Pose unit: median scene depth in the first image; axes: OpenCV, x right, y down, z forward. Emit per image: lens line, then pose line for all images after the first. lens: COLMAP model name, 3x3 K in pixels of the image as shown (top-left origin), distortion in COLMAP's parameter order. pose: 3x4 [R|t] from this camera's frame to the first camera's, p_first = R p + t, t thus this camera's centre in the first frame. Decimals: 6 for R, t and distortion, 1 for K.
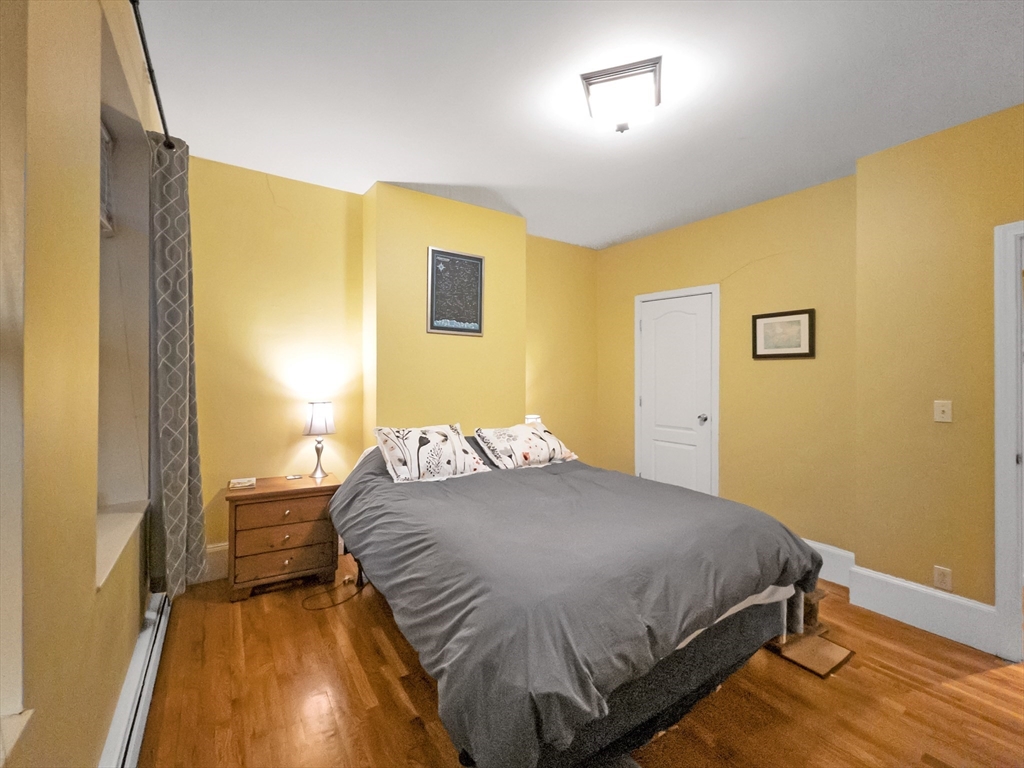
lens RADIAL K [[422.9, 0, 508.0], [0, 422.9, 380.6], [0, 0, 1]] dist [-0.000067, 0.000259]
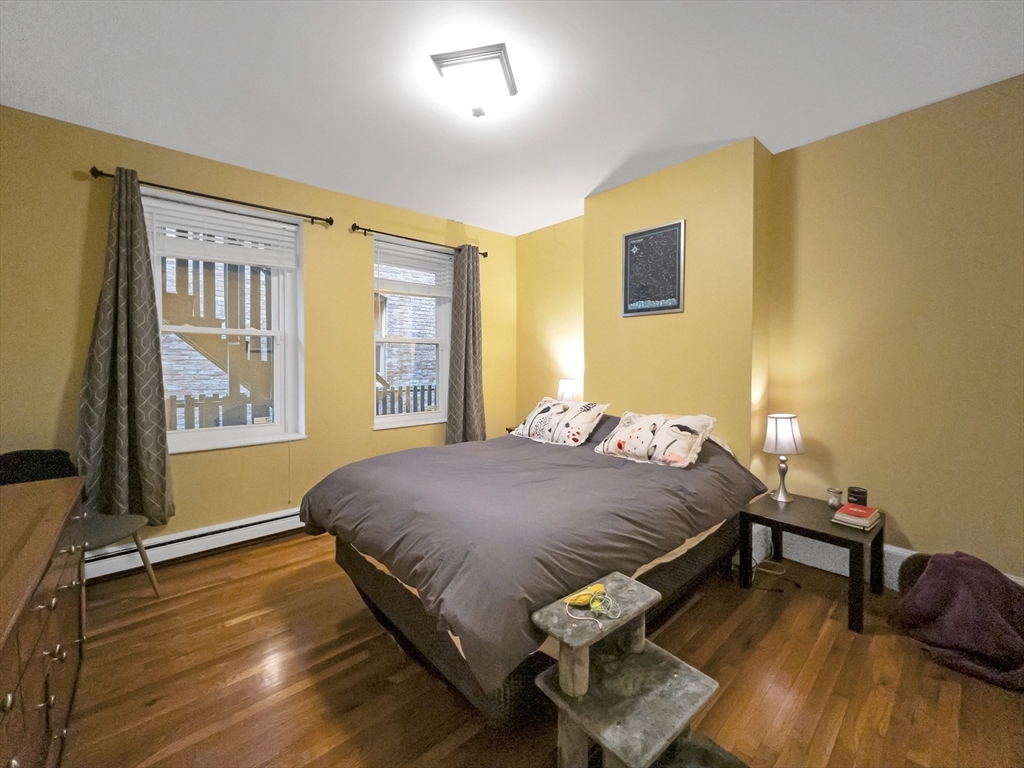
lens RADIAL K [[419.4, 0, 518.3], [0, 419.4, 380.4], [0, 0, 1]] dist [-0.001446, 0.000238]
pose [[0.166746, 0.038307, -0.985256, 0.803942], [-0.009396, 0.999261, 0.037261, 0.007691], [0.985955, 0.003044, 0.166983, 0.569630]]
